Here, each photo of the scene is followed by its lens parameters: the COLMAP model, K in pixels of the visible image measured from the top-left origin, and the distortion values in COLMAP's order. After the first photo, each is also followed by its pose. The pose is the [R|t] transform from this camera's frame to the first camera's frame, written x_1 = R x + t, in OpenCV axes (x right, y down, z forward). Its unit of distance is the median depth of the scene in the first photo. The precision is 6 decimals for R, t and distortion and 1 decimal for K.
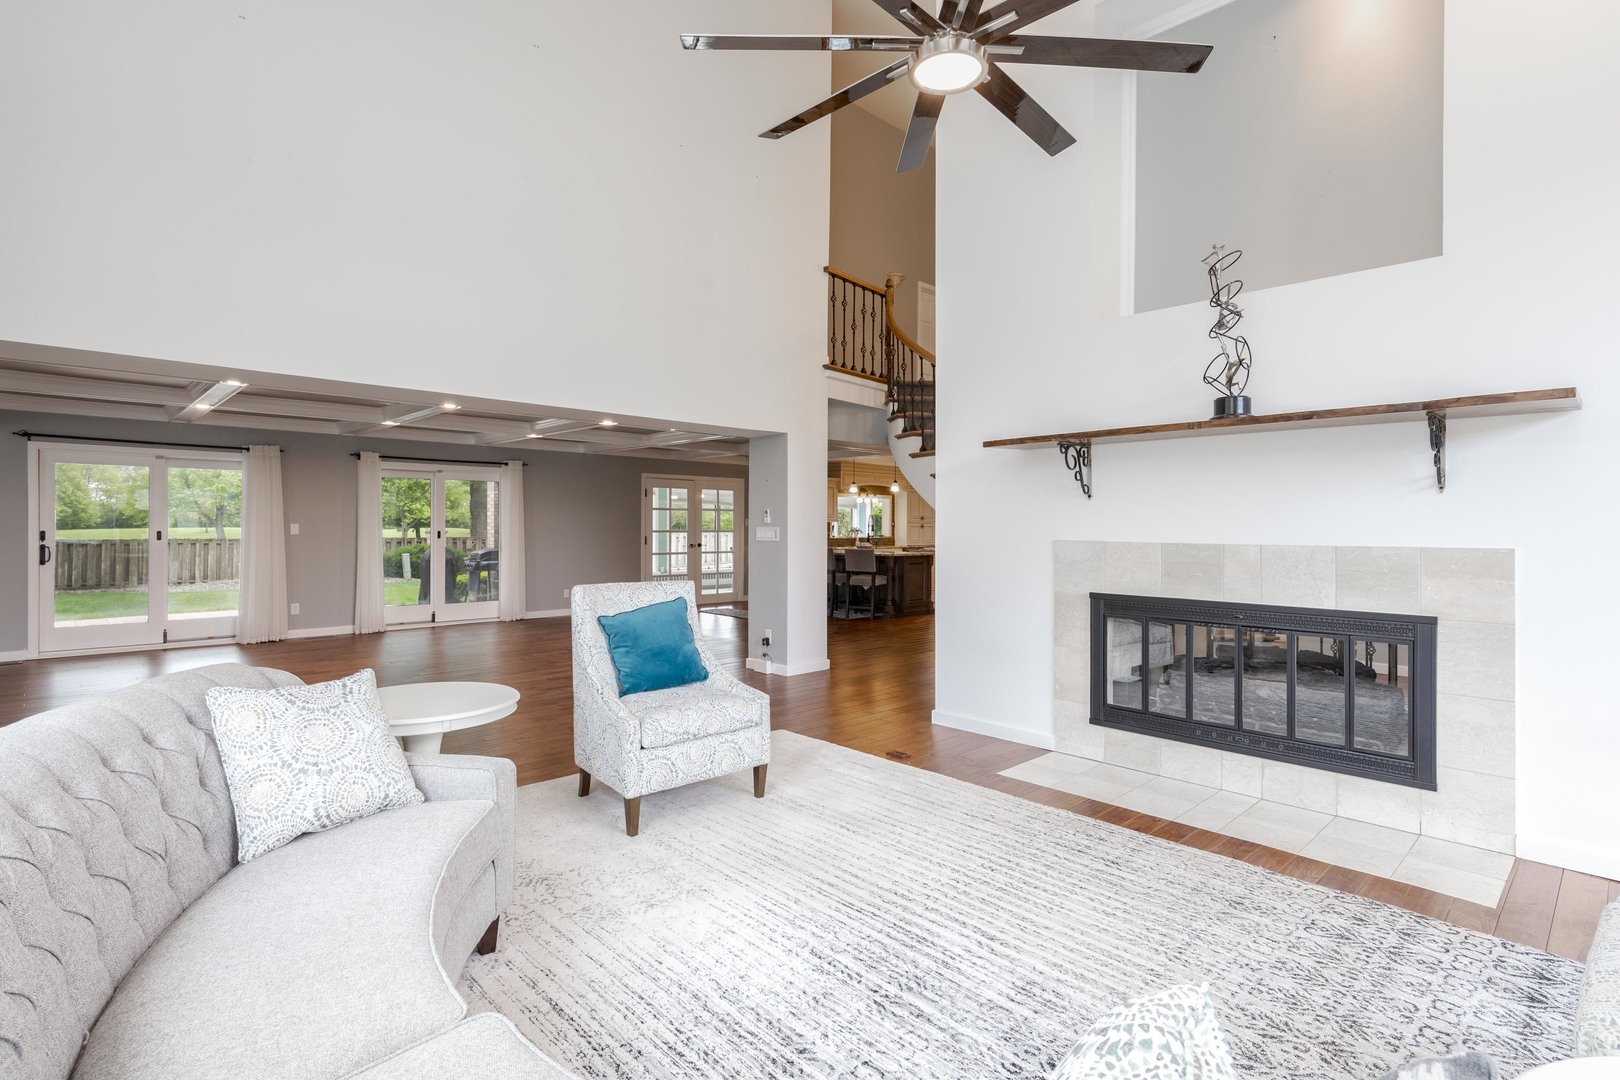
lens RADIAL K [[798.5, 0, 822.4], [0, 798.5, 527.0], [0, 0, 1]] dist [0.002114, -0.000954]
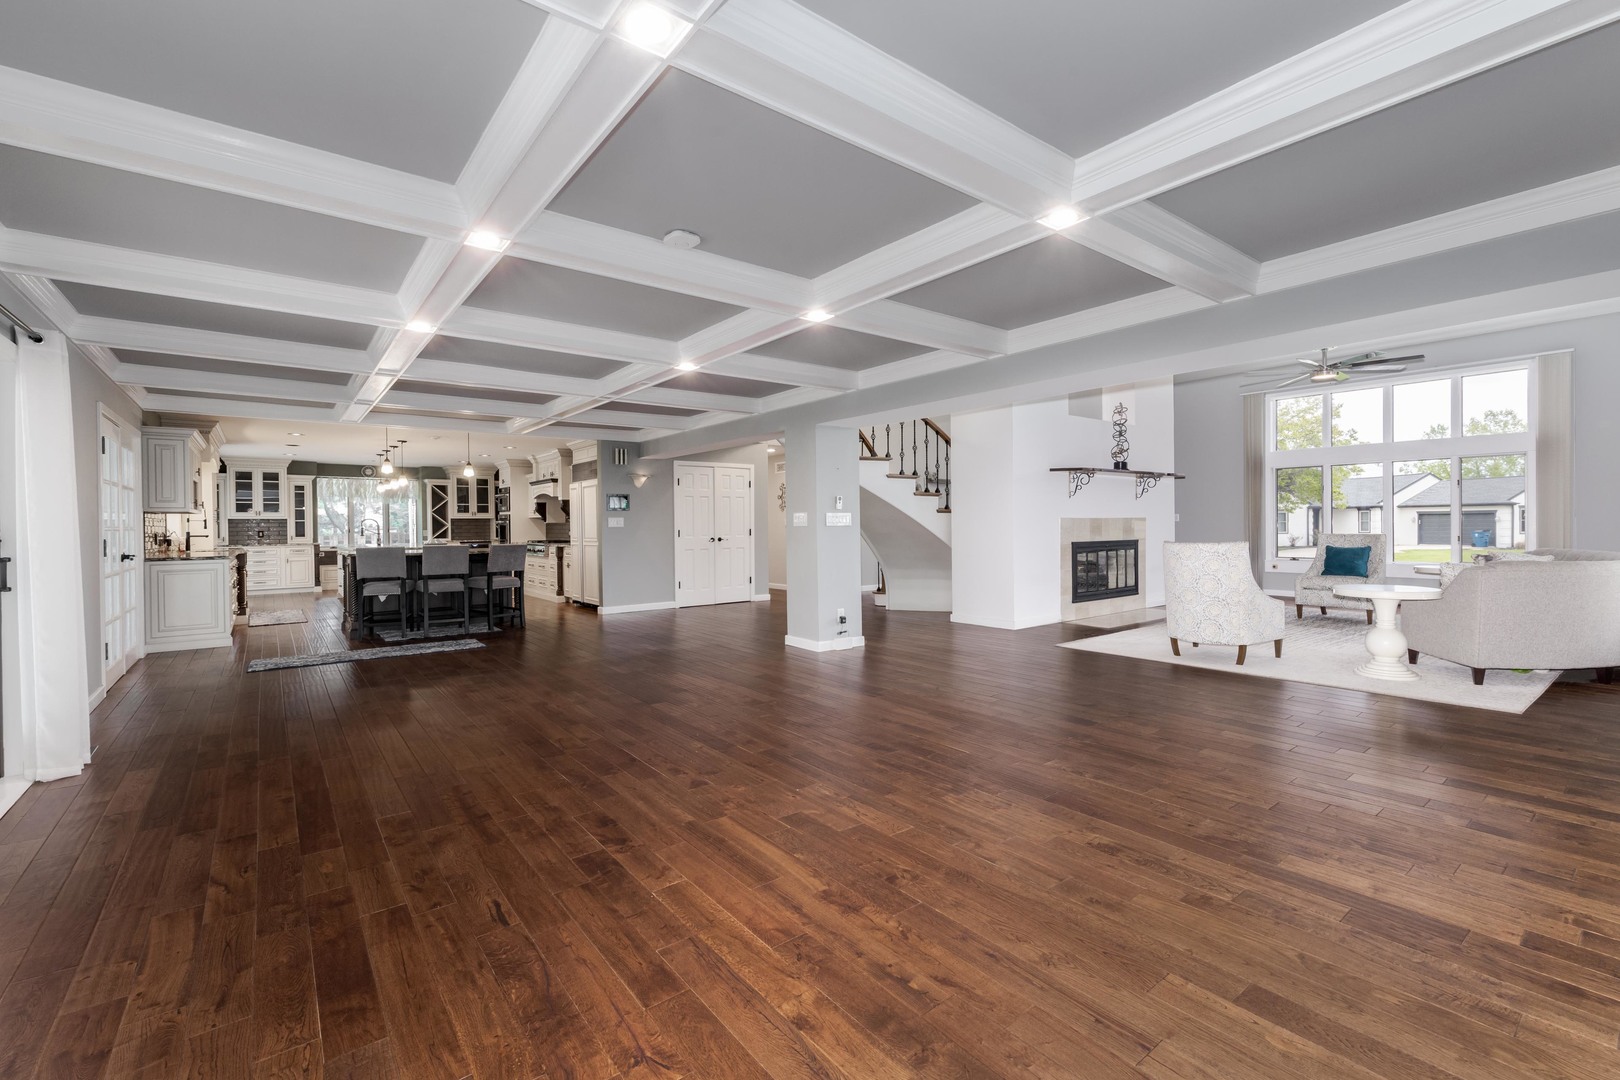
lens RADIAL K [[701.1, 0, 823.2], [0, 701.1, 531.5], [0, 0, 1]] dist [0.002448, -0.001055]
pose [[0.100607, -0.019553, 0.994734, -1.846122], [0.011258, 0.999765, 0.018513, 0.013543], [-0.994863, 0.009336, 0.100803, 1.706591]]
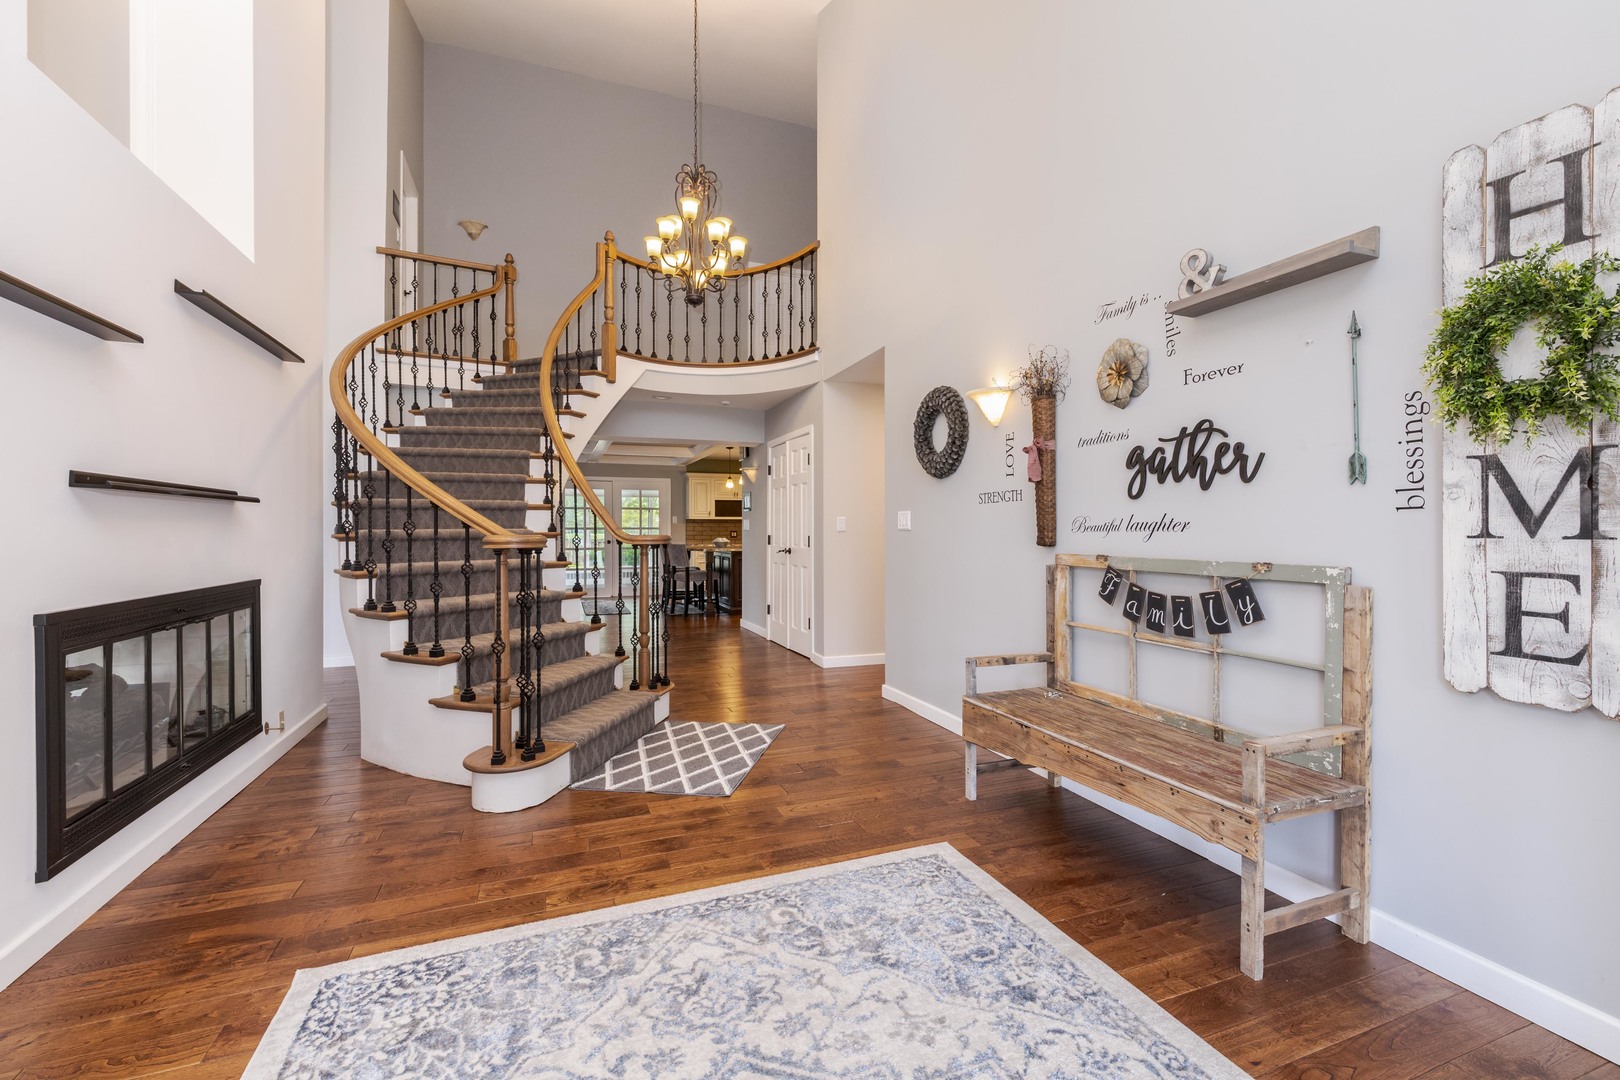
lens RADIAL K [[701.1, 0, 835.6], [0, 701.1, 531.6], [0, 0, 1]] dist [0.002448, -0.001055]
pose [[0.919673, -0.006753, -0.392627, 1.549343], [0.006186, 0.999977, -0.002709, 0.044032], [0.392637, 0.000063, 0.919694, 0.796979]]
